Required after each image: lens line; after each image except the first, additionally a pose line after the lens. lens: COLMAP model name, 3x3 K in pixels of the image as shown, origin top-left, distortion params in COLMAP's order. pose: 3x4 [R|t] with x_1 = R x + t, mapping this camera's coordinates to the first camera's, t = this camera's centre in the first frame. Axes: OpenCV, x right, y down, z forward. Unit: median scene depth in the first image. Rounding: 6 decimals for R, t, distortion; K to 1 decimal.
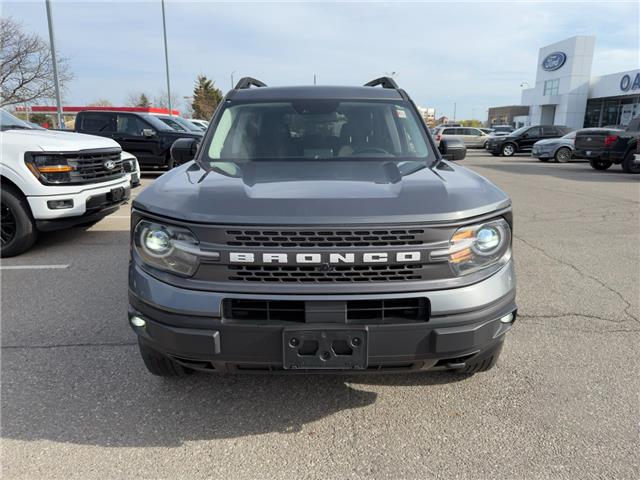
lens RADIAL K [[471.3, 0, 324.6], [0, 471.3, 239.5], [0, 0, 1]] dist [0.039860, -0.045849]
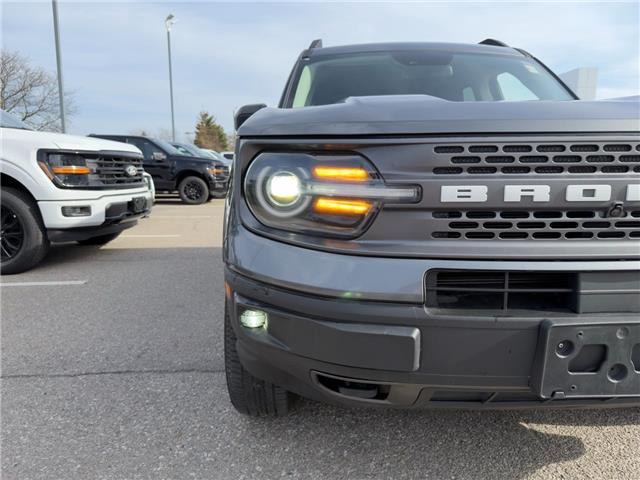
lens RADIAL K [[471.3, 0, 324.6], [0, 471.3, 239.5], [0, 0, 1]] dist [0.039860, -0.045849]
pose [[0.999948, -0.008353, 0.005824, -0.125552], [0.008766, 0.997146, -0.074992, 0.048372], [-0.005181, 0.075040, 0.997167, 0.163305]]
